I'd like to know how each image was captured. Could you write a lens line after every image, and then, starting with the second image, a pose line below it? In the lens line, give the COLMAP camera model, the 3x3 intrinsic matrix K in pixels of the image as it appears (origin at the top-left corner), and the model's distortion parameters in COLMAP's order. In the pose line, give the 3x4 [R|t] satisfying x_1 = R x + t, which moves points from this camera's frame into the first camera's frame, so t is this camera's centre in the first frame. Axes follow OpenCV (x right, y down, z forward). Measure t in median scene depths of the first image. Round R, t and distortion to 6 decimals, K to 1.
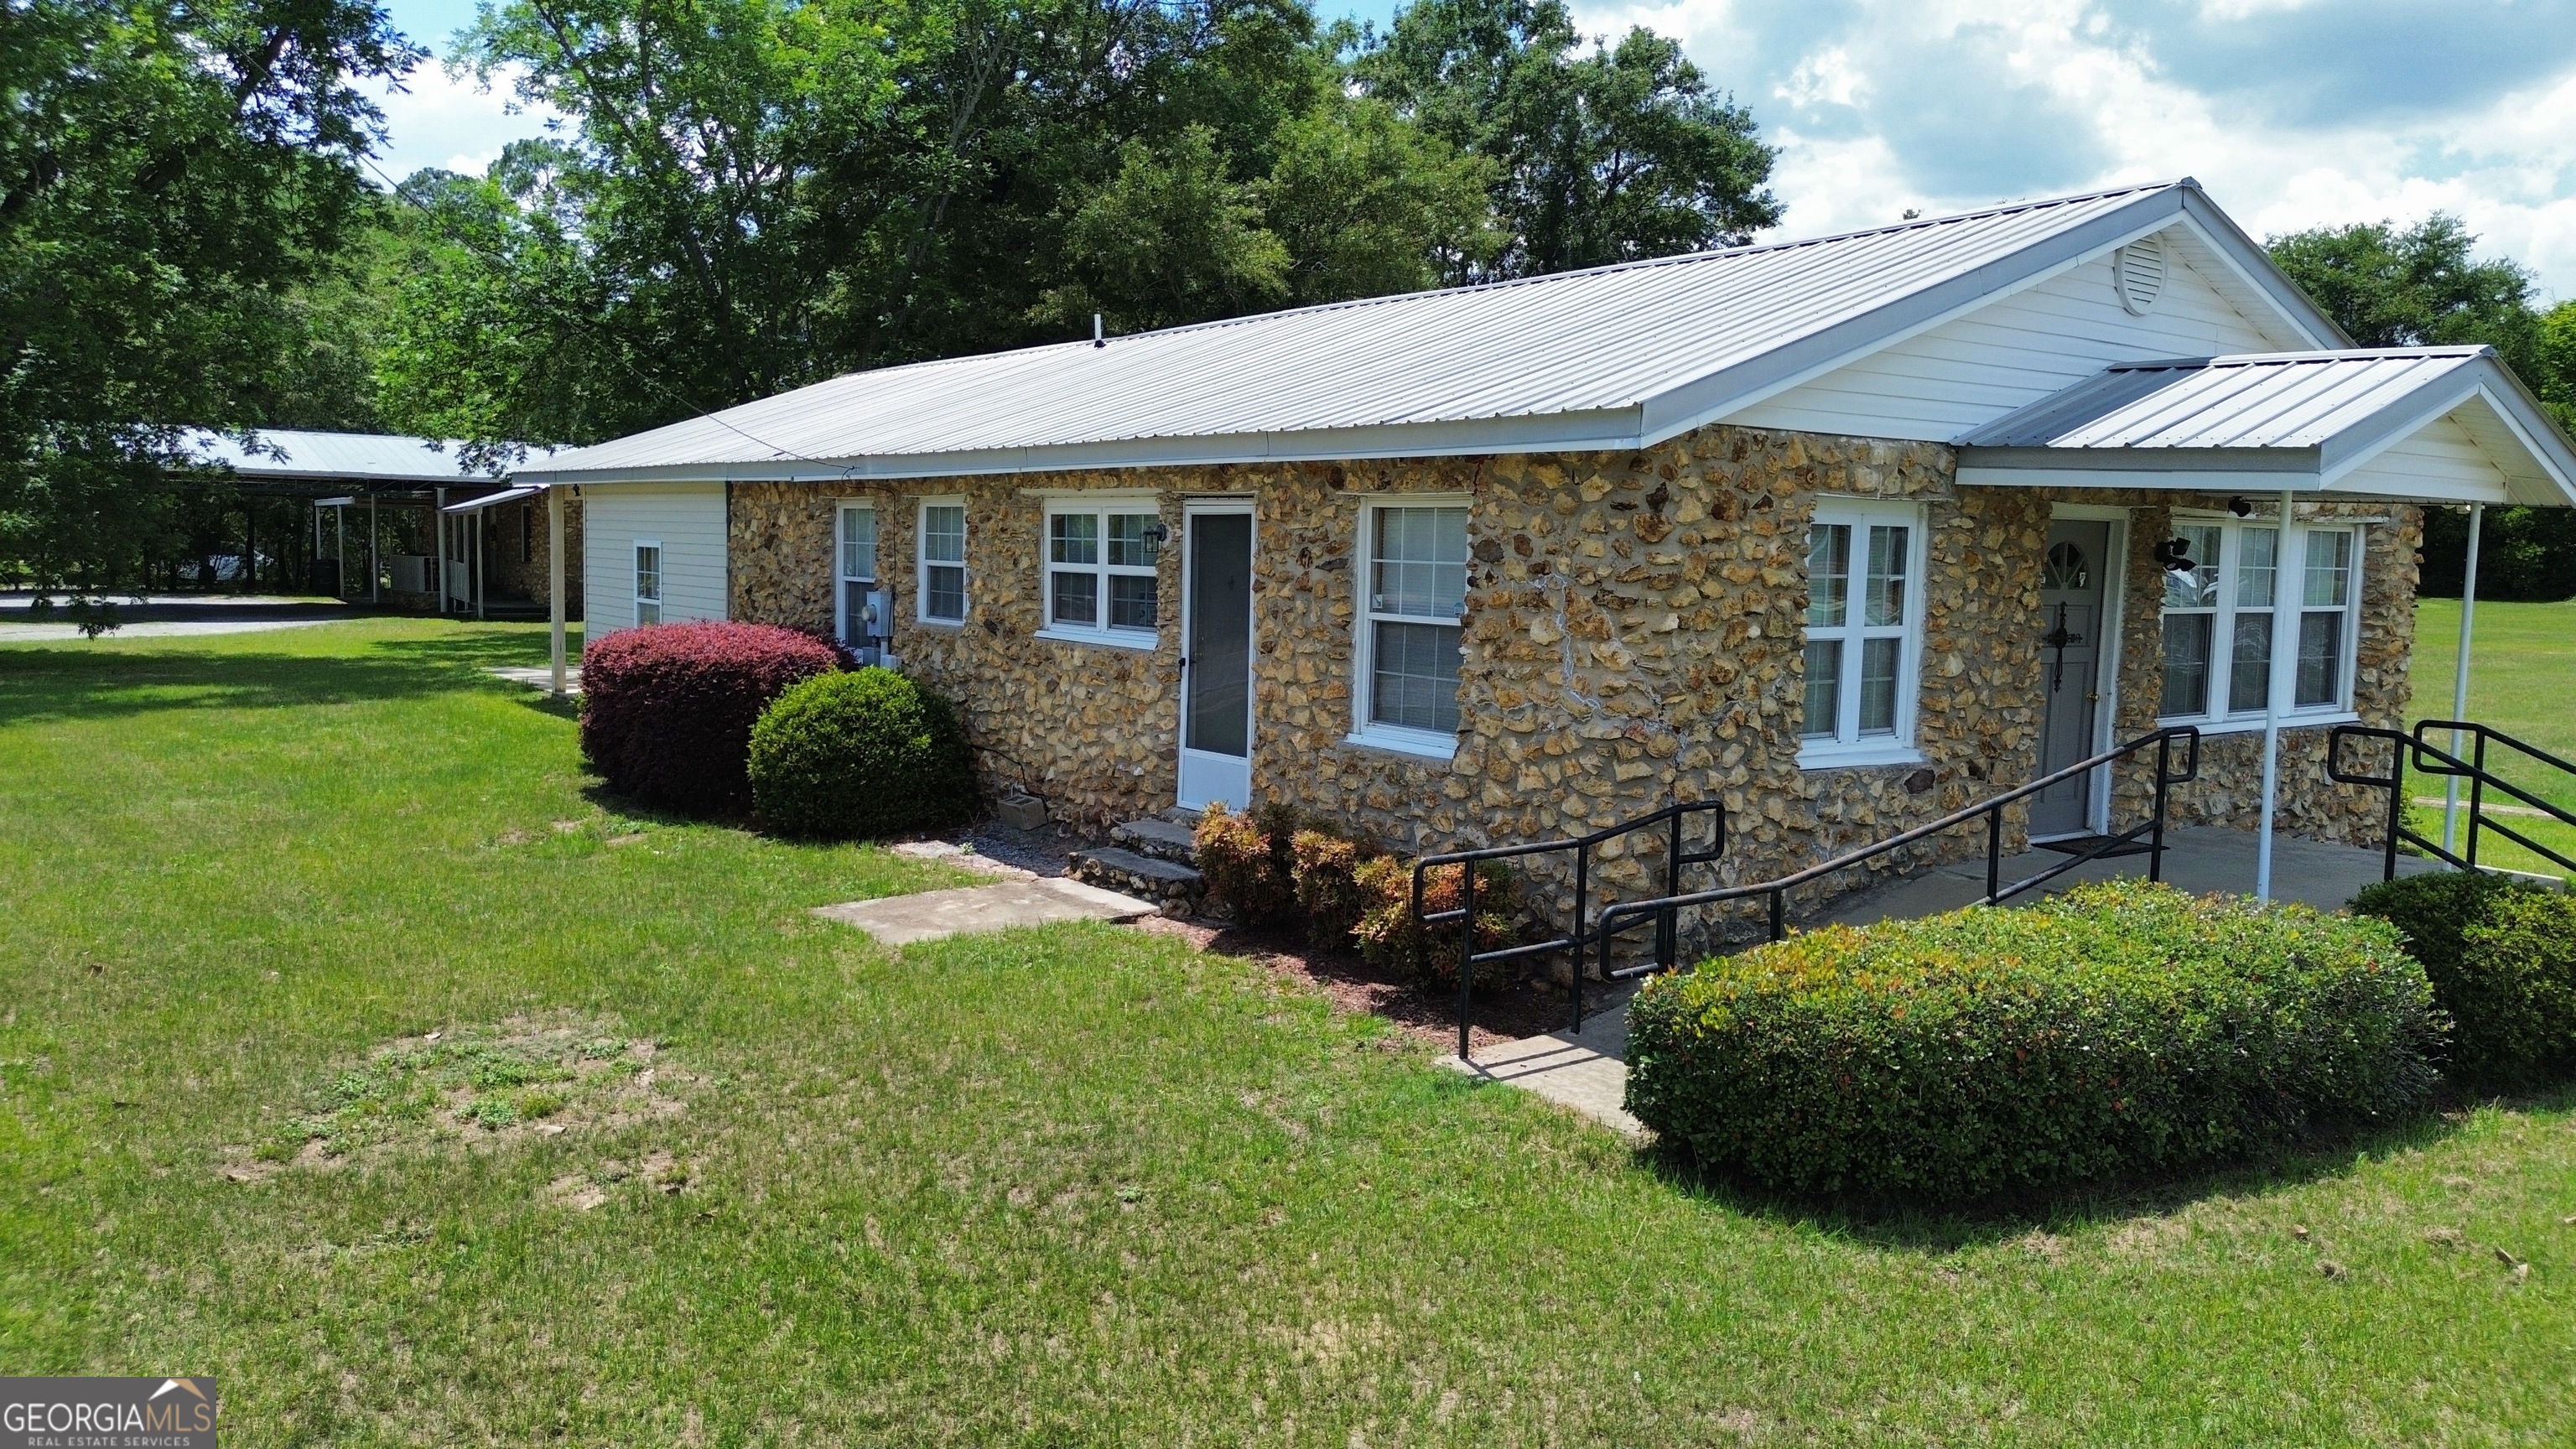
lens RADIAL K [[1825.4, 0, 1282.5], [0, 1825.4, 724.1], [0, 0, 1]] dist [0.068564, -0.079719]
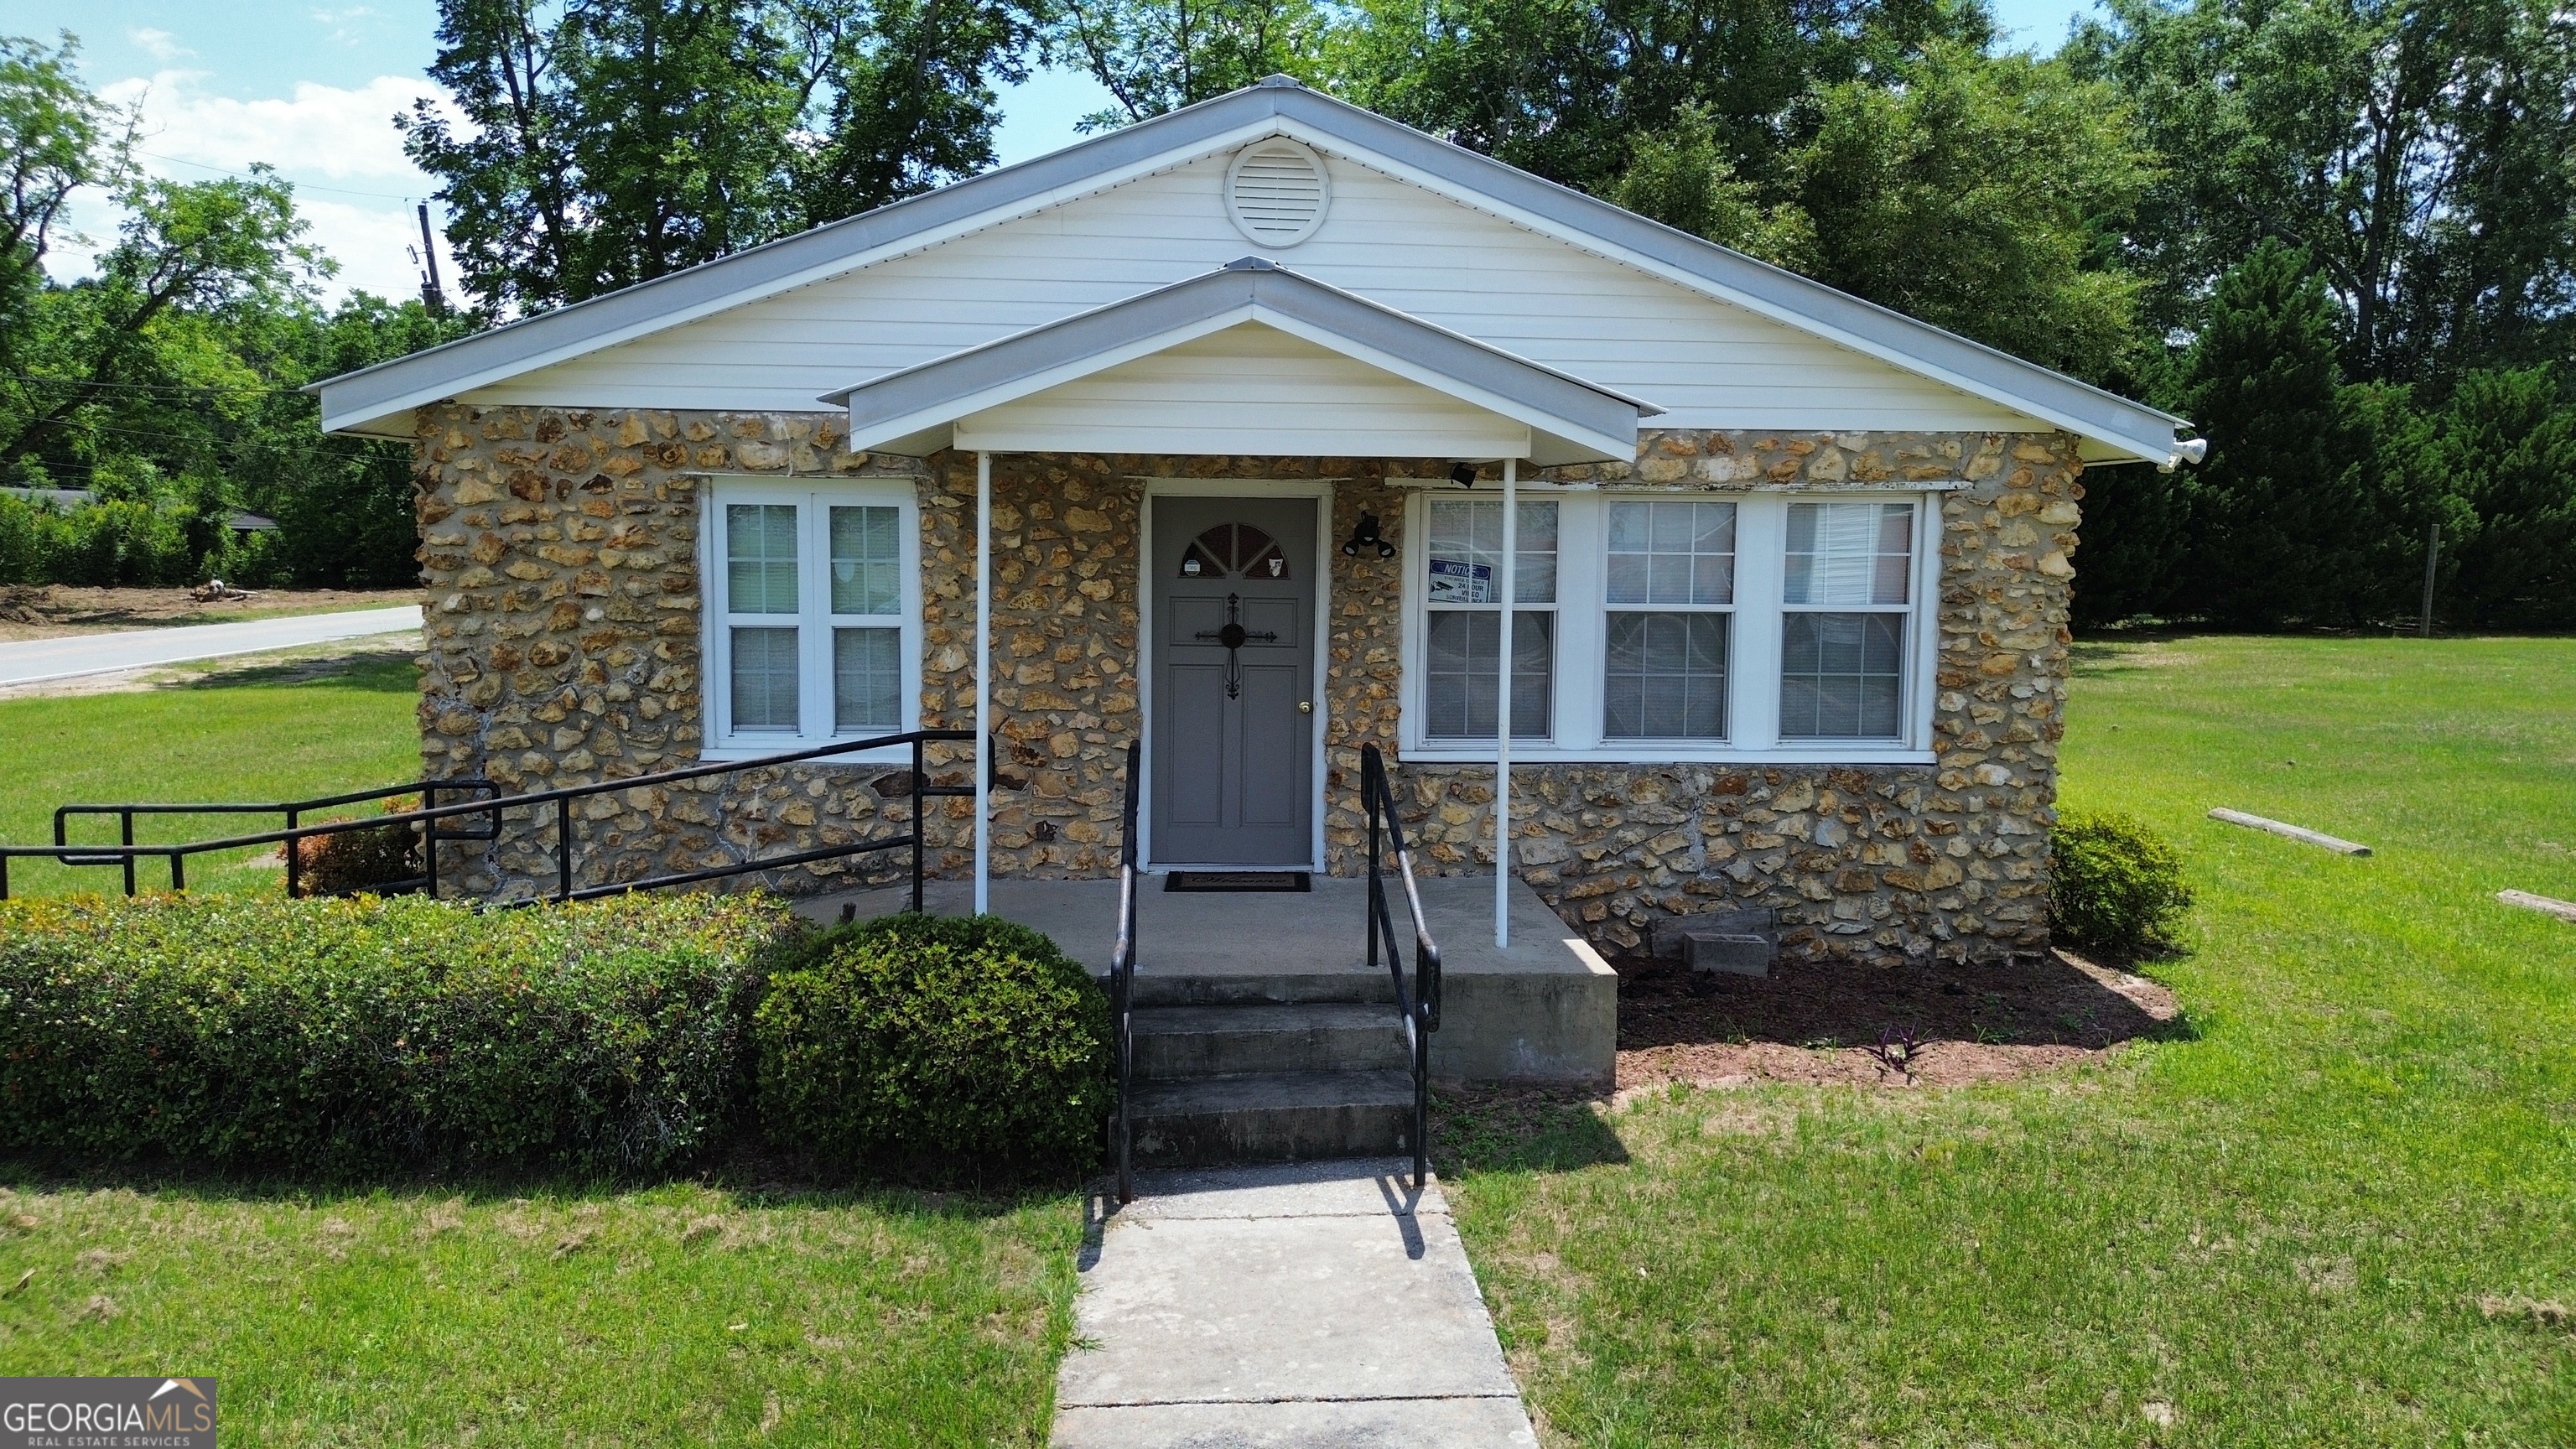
lens RADIAL K [[1825.4, 0, 1282.5], [0, 1825.4, 724.1], [0, 0, 1]] dist [0.068564, -0.079719]
pose [[0.832872, 0.042985, -0.551794, 0.894939], [-0.046449, 0.998891, 0.007705, -0.013247], [0.551514, 0.019213, 0.833945, 0.308265]]
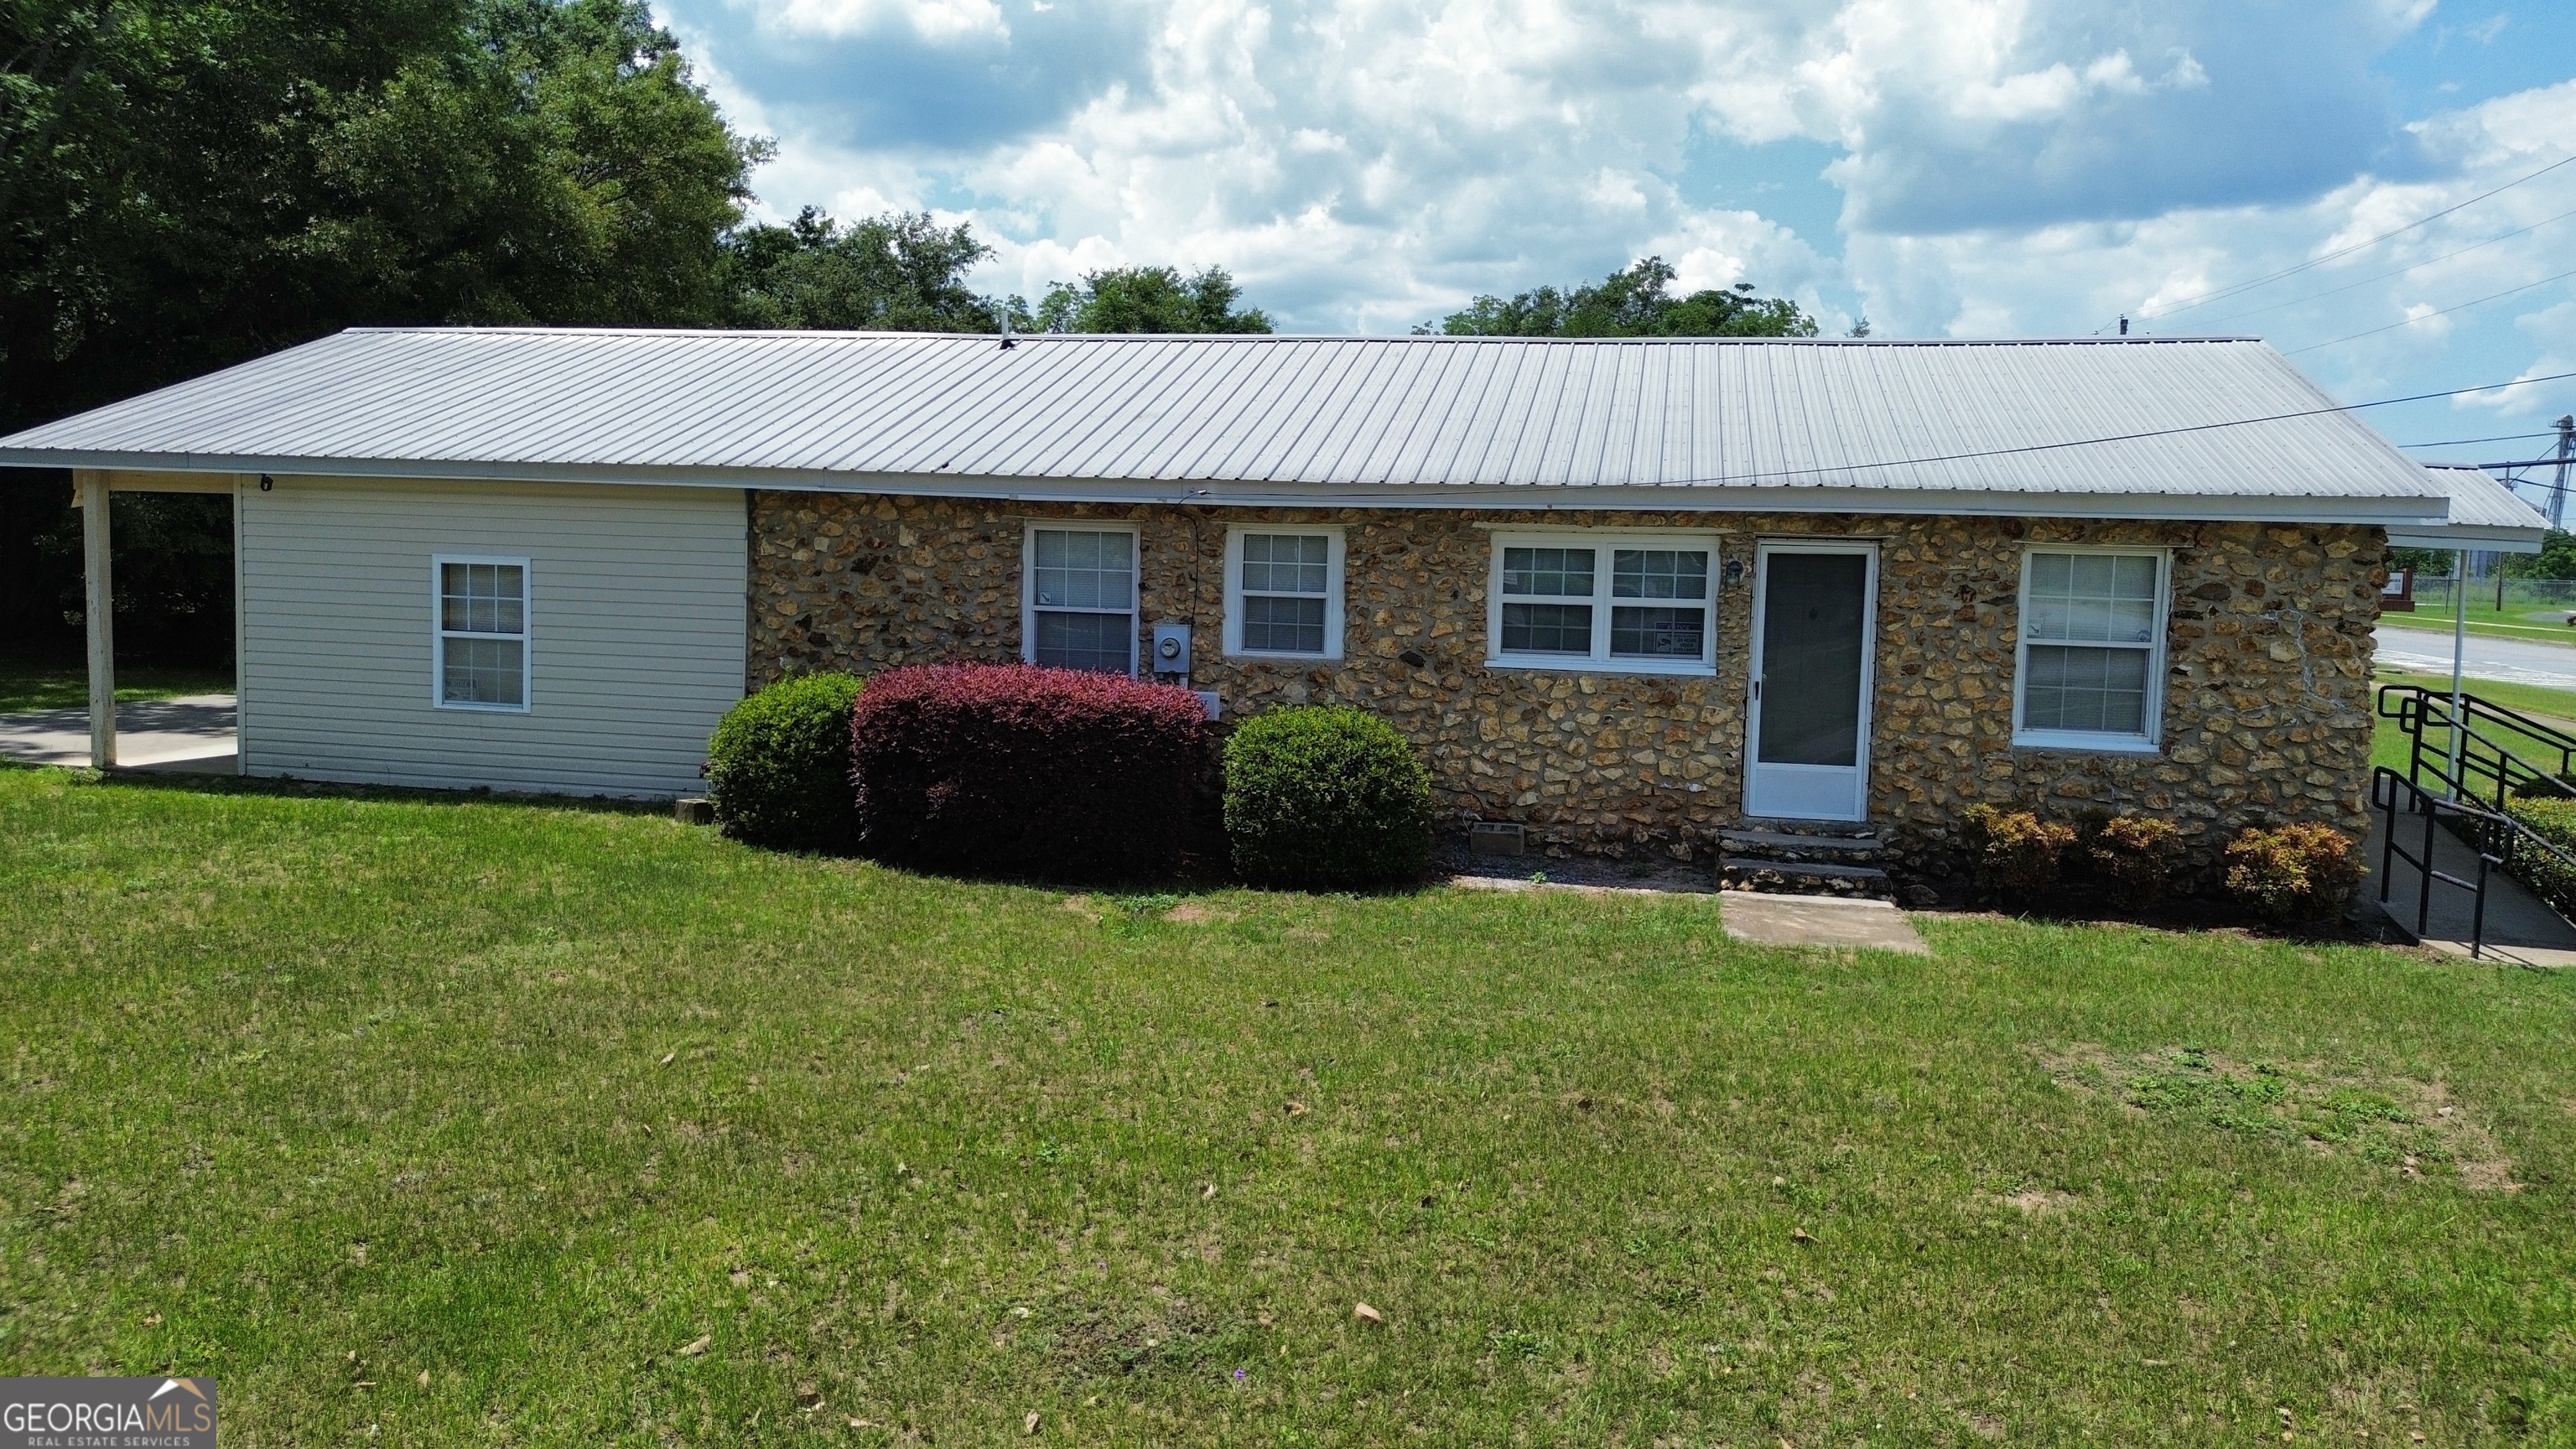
lens RADIAL K [[1812.3, 0, 1288.0], [0, 1812.3, 724.5], [0, 0, 1]] dist [0.062351, -0.146899]
pose [[0.762699, -0.063047, 0.643674, -1.086908], [0.054656, 0.997960, 0.032985, -0.068813], [-0.644440, 0.010023, 0.764589, 0.372030]]
